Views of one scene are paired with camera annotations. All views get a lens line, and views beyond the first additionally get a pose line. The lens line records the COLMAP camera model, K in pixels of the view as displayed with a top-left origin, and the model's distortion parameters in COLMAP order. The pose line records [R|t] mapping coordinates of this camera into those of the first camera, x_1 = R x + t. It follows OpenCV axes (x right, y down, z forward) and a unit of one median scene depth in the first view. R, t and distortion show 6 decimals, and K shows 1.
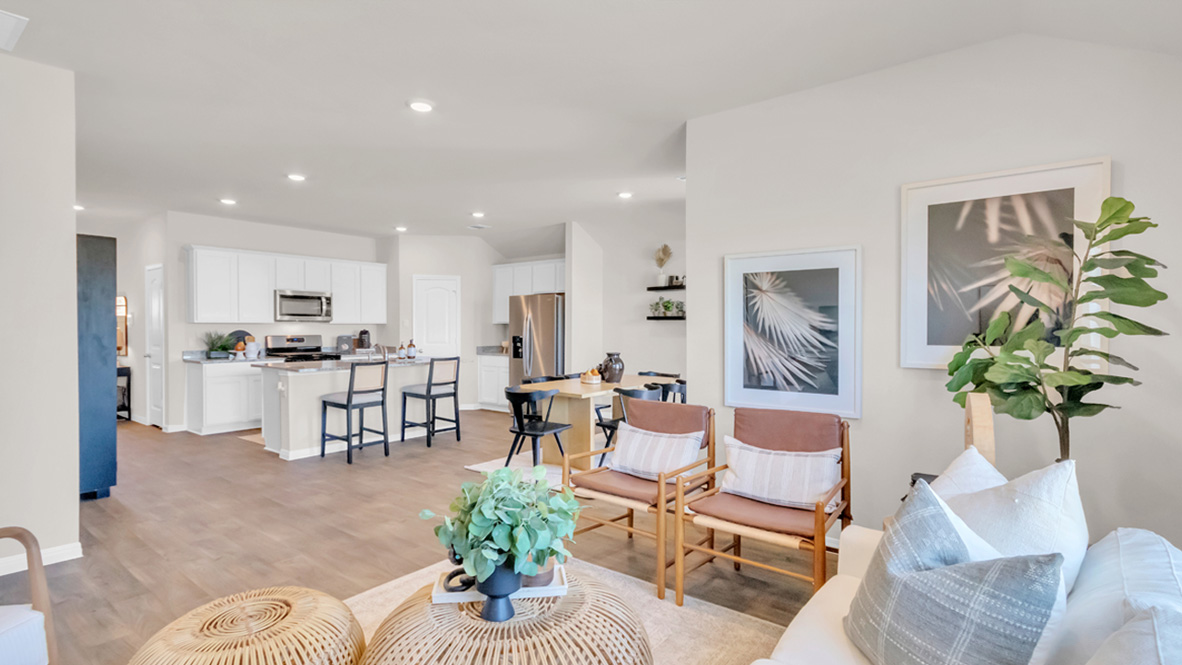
lens RADIAL K [[564.6, 0, 591.0], [0, 564.6, 332.5], [0, 0, 1]] dist [-0.000641, 0.000521]
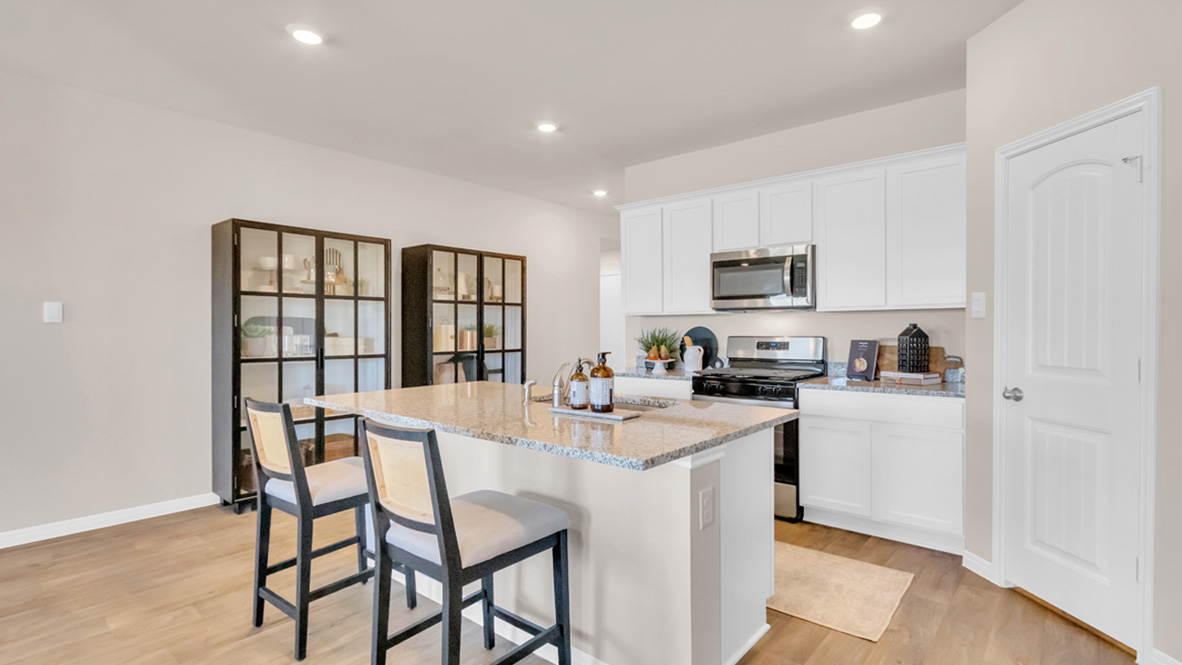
lens RADIAL K [[559.5, 0, 593.3], [0, 559.5, 329.0], [0, 0, 1]] dist [-0.000947, 0.000163]
pose [[-0.043637, 0.002696, -0.999044, -0.003903], [-0.008393, 0.999960, 0.003065, -0.002171], [0.999012, 0.008519, -0.043612, 0.877997]]
